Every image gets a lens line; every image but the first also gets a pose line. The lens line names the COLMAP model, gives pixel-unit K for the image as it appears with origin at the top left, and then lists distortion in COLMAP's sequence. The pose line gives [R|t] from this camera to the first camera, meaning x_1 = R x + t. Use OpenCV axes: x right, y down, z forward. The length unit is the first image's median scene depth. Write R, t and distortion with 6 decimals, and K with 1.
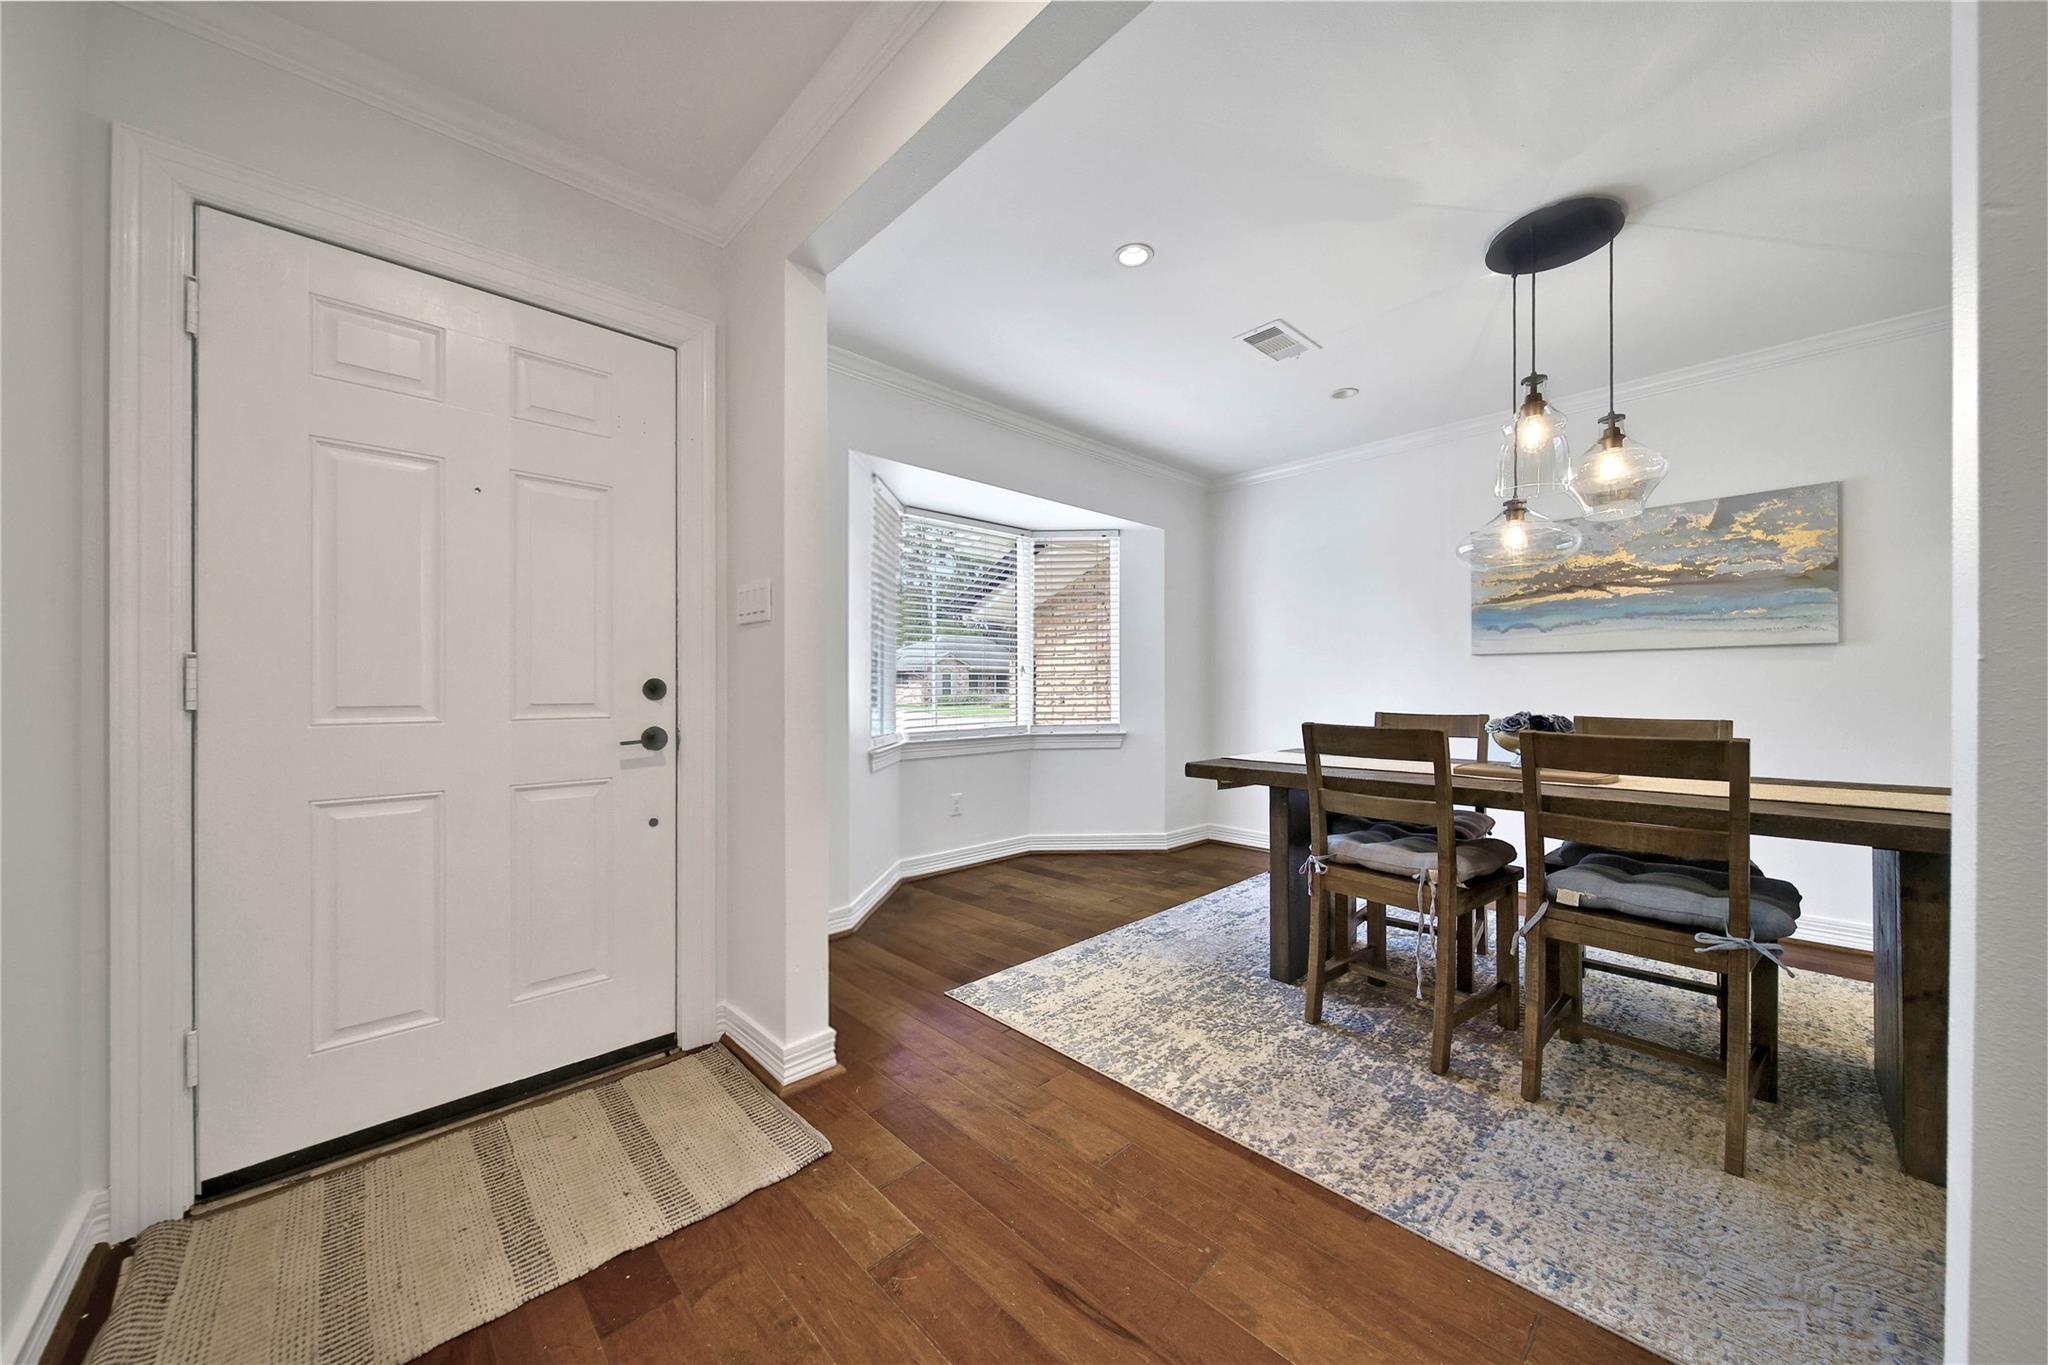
lens RADIAL K [[719.8, 0, 1021.9], [0, 719.8, 685.1], [0, 0, 1]] dist [0.009343, -0.004146]
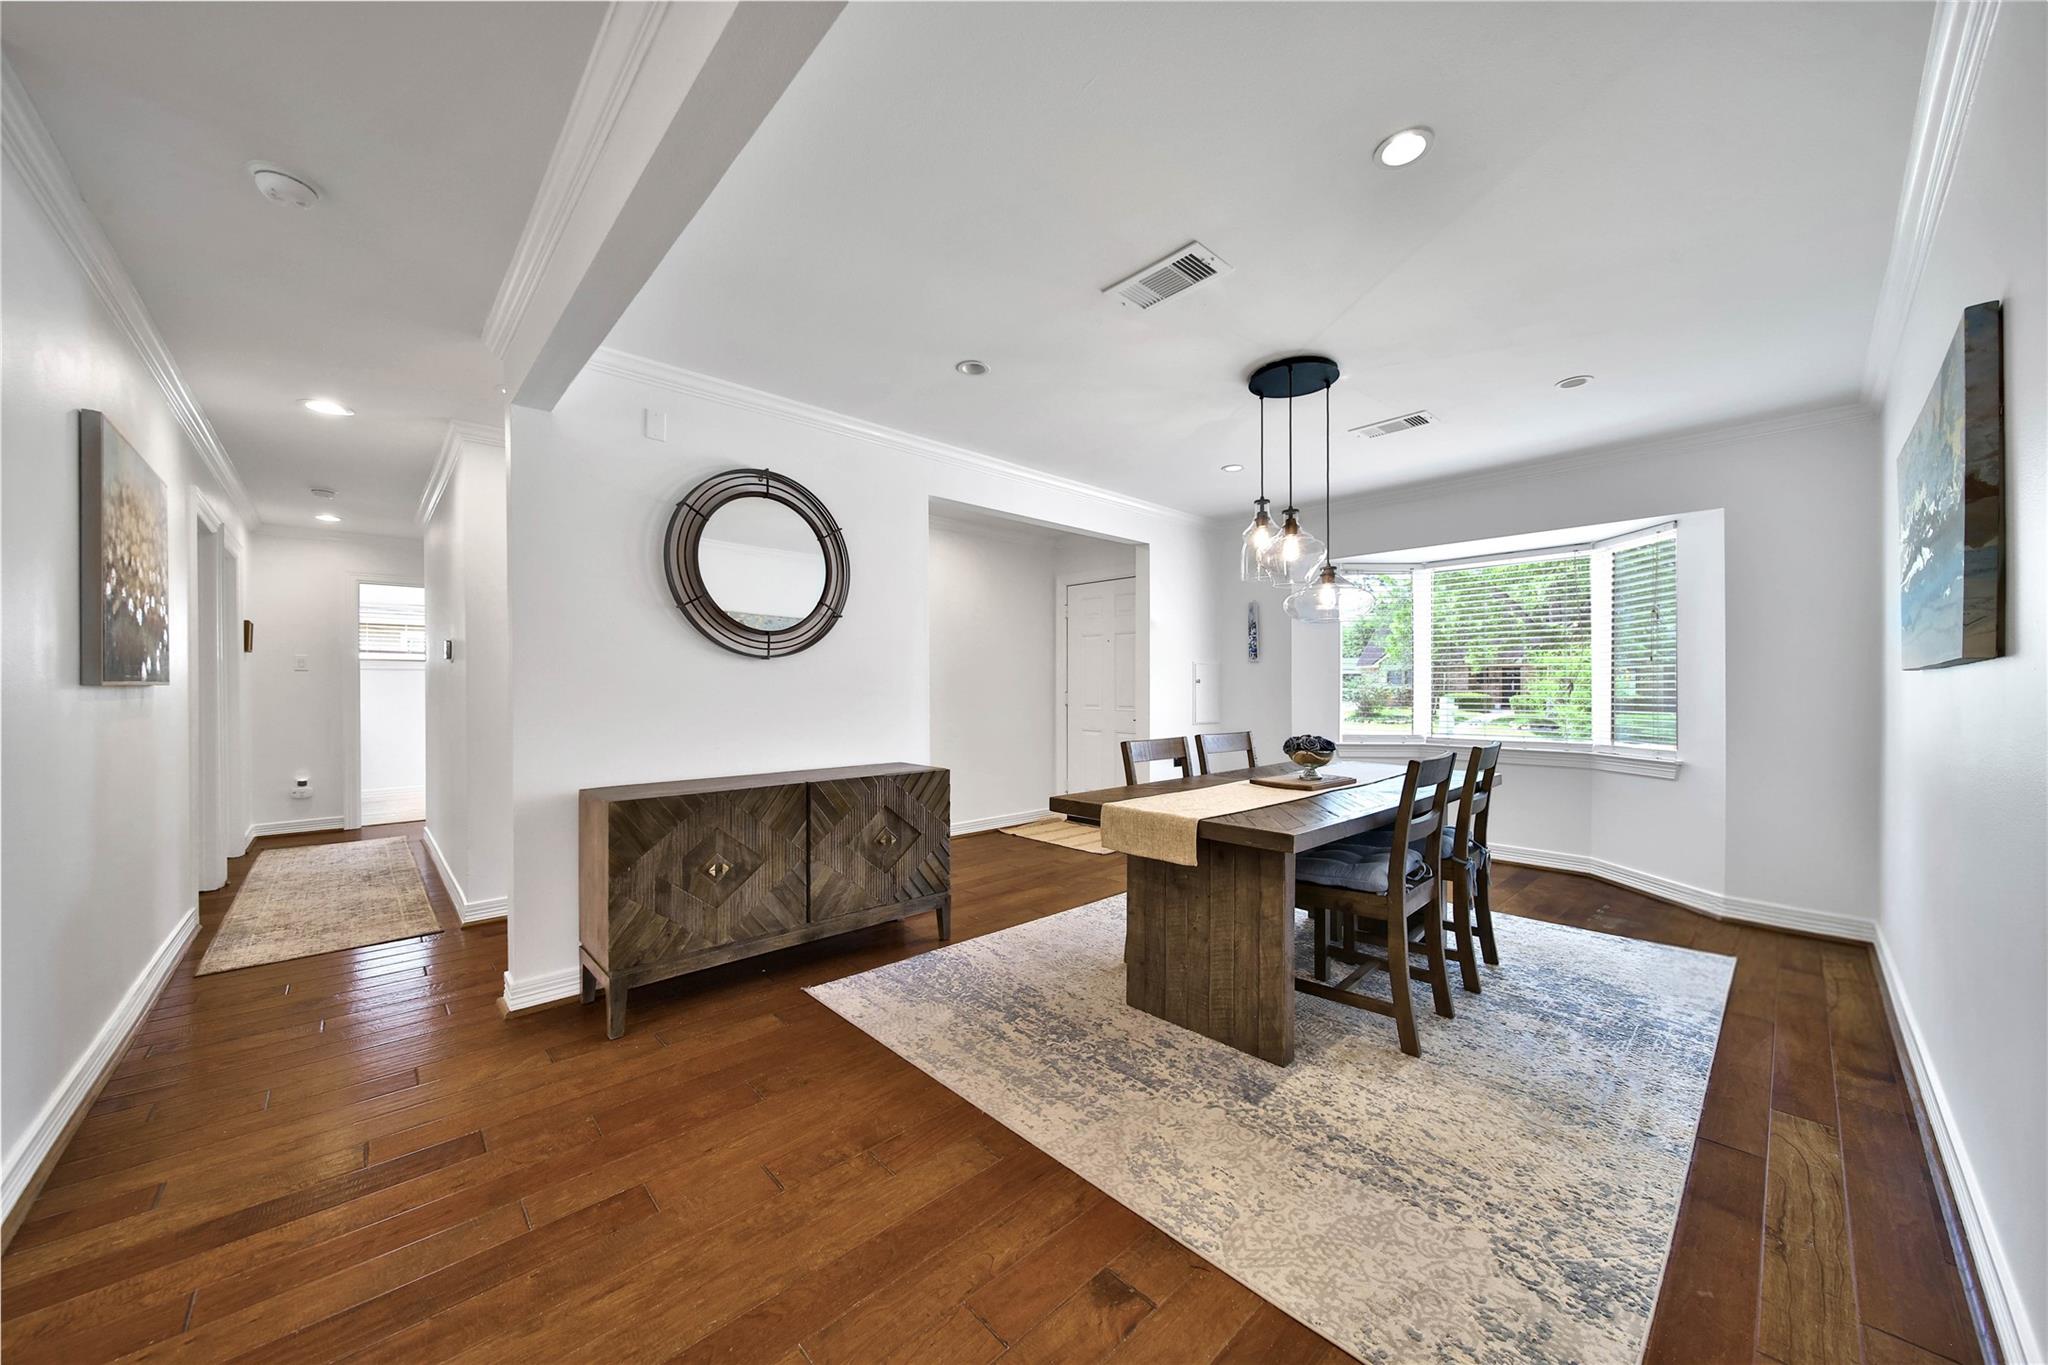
lens RADIAL K [[729.4, 0, 1020.6], [0, 729.4, 690.2], [0, 0, 1]] dist [0.000948, -0.002010]
pose [[-0.006635, 0.006887, -0.999954, 1.338514], [0.000057, 0.999976, 0.006886, -0.031437], [0.999978, -0.000012, -0.006636, 0.328533]]
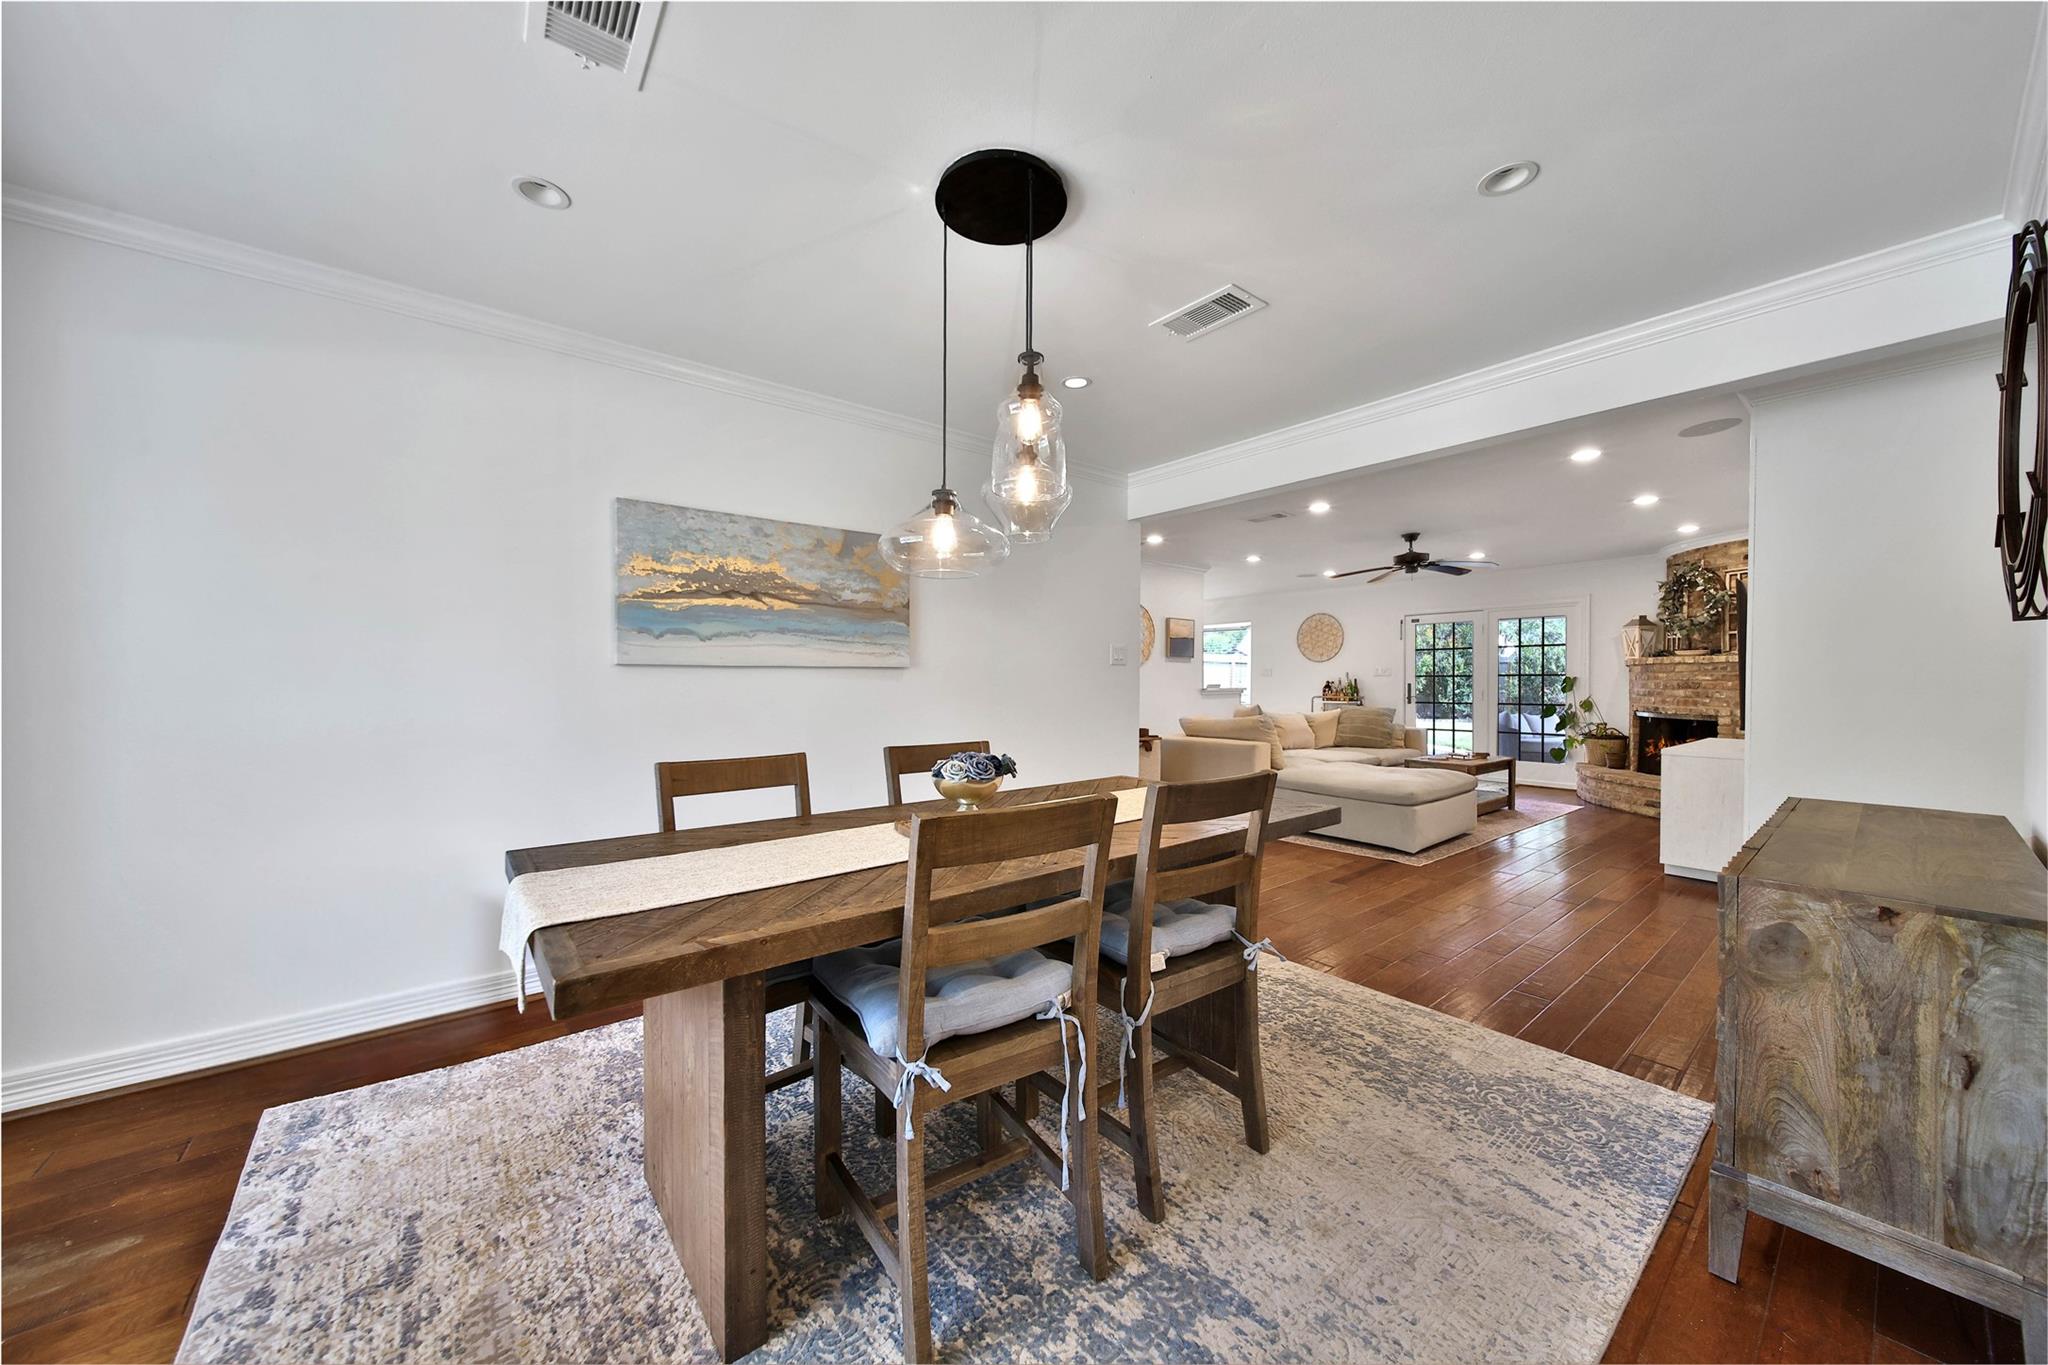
lens RADIAL K [[719.8, 0, 1021.9], [0, 719.8, 685.1], [0, 0, 1]] dist [0.009343, -0.004146]
pose [[0.082615, -0.004084, 0.996573, -0.080358], [-0.003941, 0.999982, 0.004425, -0.028852], [-0.996574, -0.004293, 0.082598, 0.586440]]
